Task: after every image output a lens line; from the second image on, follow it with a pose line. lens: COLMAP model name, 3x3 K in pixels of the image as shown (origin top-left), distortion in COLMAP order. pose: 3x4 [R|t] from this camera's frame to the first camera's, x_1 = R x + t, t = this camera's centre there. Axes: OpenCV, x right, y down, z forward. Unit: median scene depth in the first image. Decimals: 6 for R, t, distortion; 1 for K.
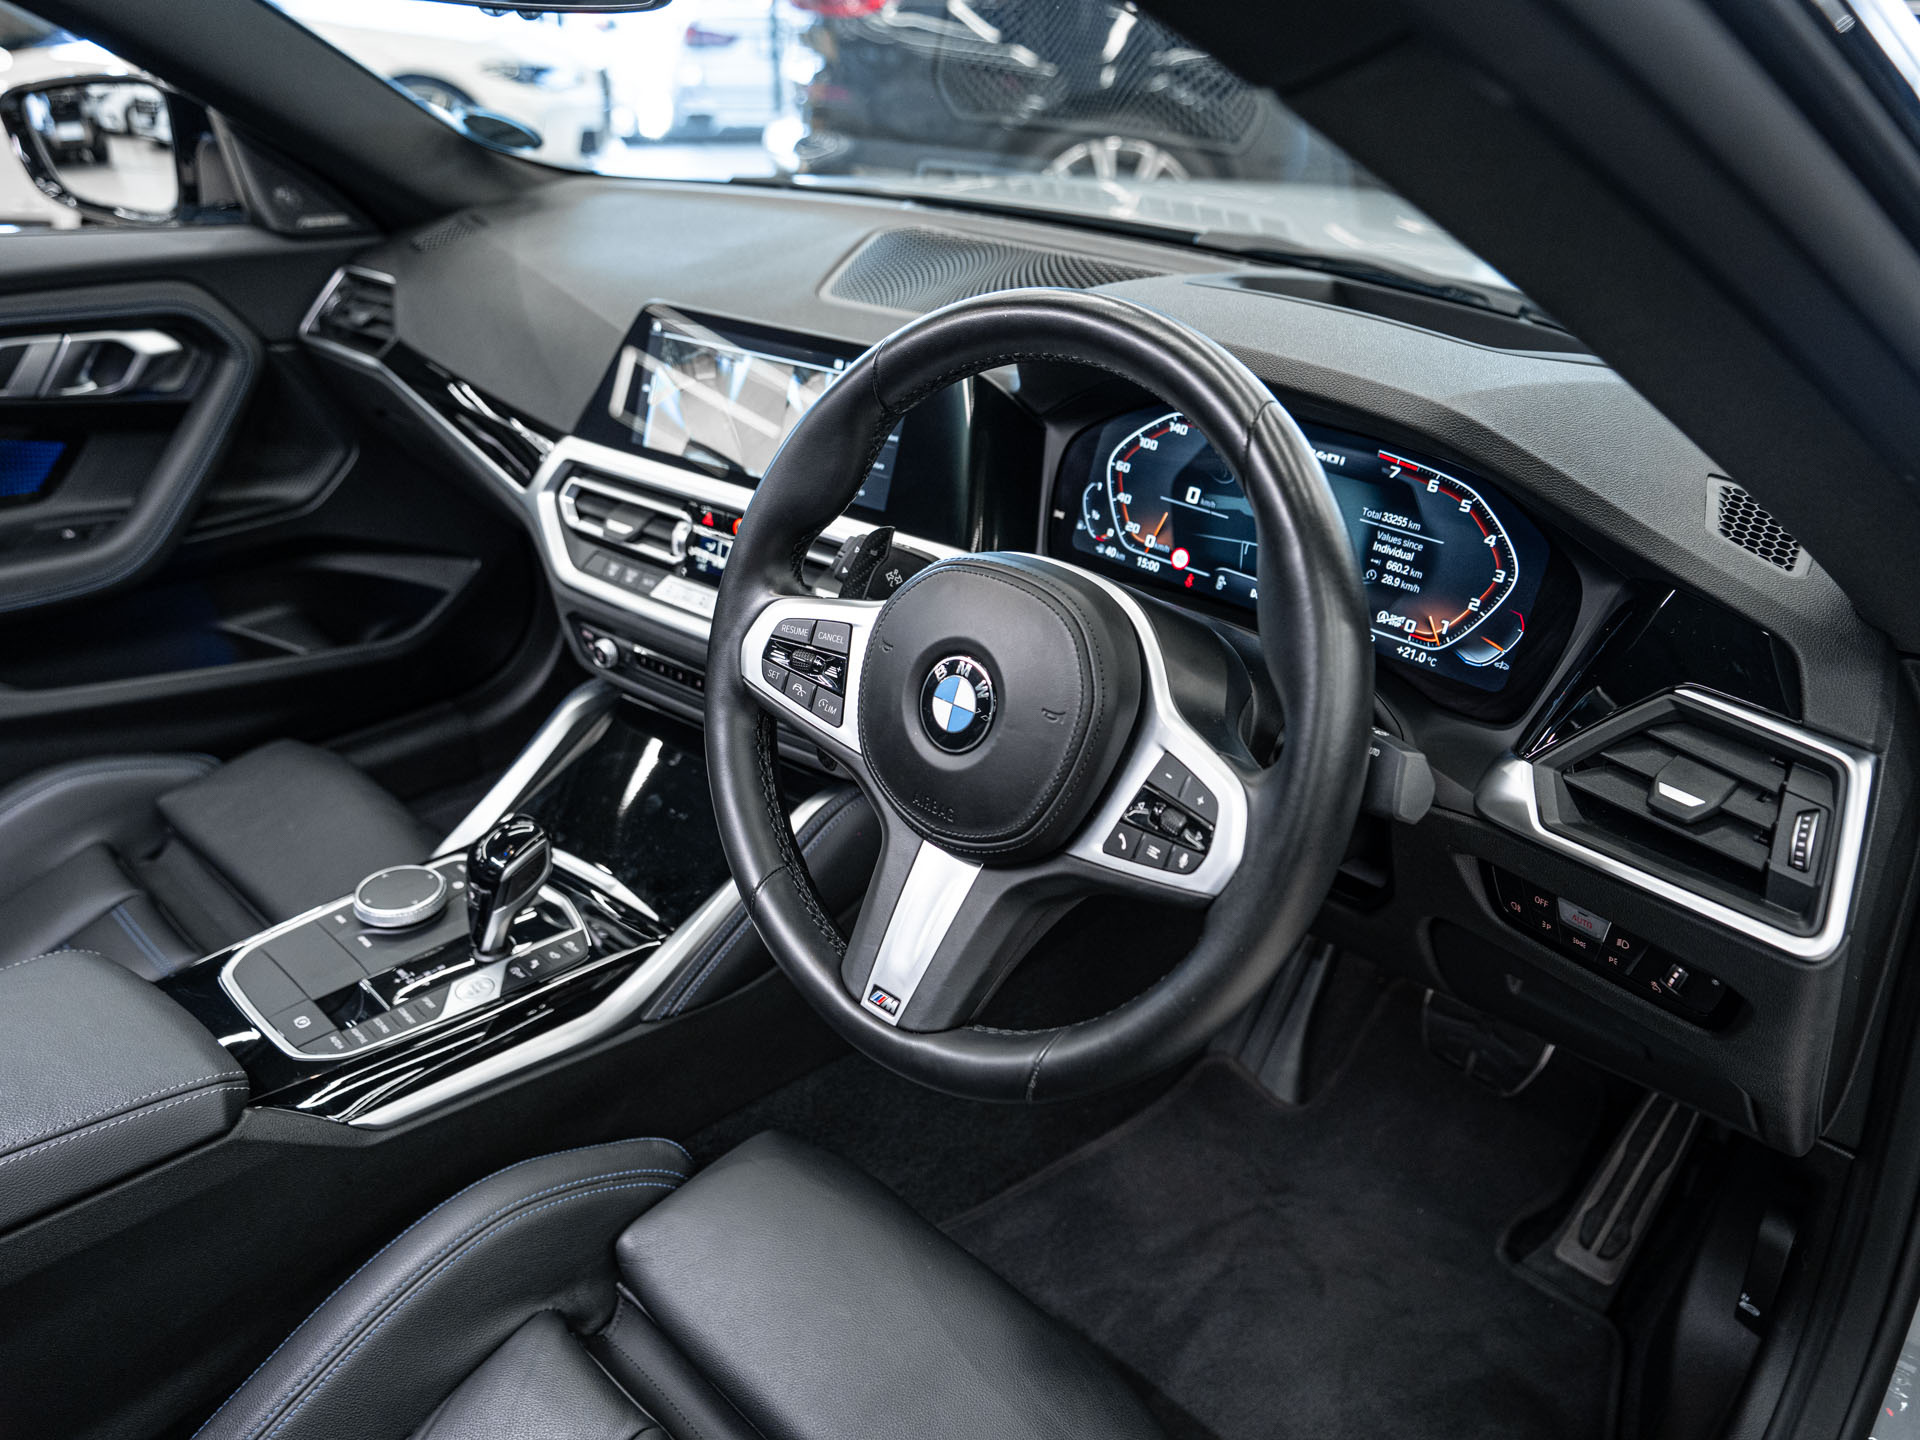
lens RADIAL K [[1465.5, 0, 972.2], [0, 1465.5, 715.3], [0, 0, 1]] dist [-0.031439, 0.073304]
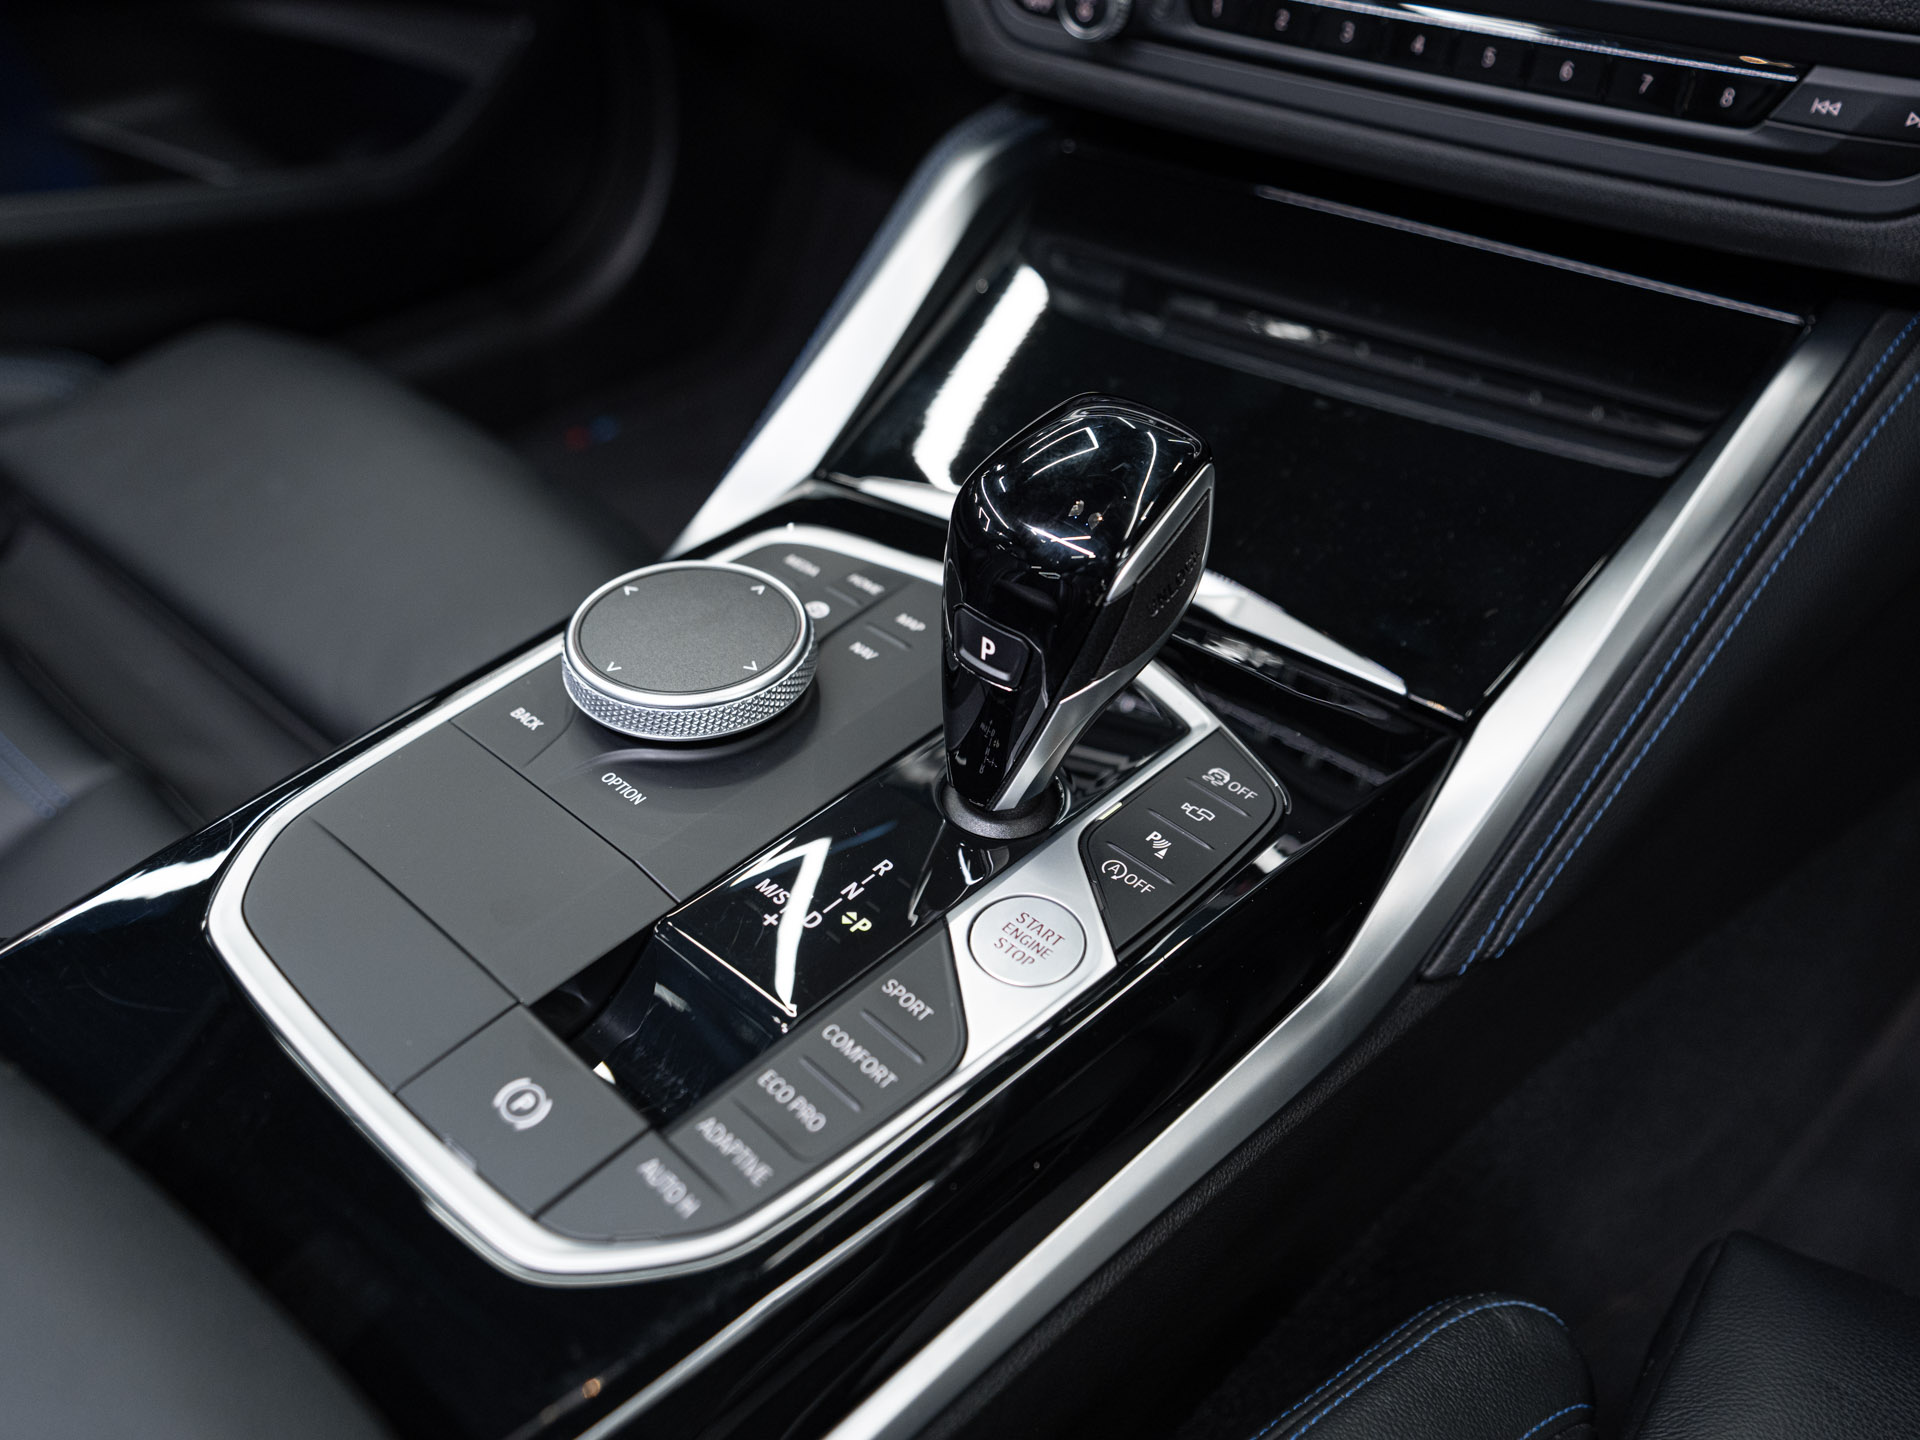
lens RADIAL K [[1465.5, 0, 972.2], [0, 1465.5, 715.3], [0, 0, 1]] dist [-0.031439, 0.073304]
pose [[0.998363, -0.030410, 0.048437, -0.455027], [0.019649, 0.977748, 0.208862, 0.090448], [-0.053711, -0.207569, 0.976745, 0.869161]]
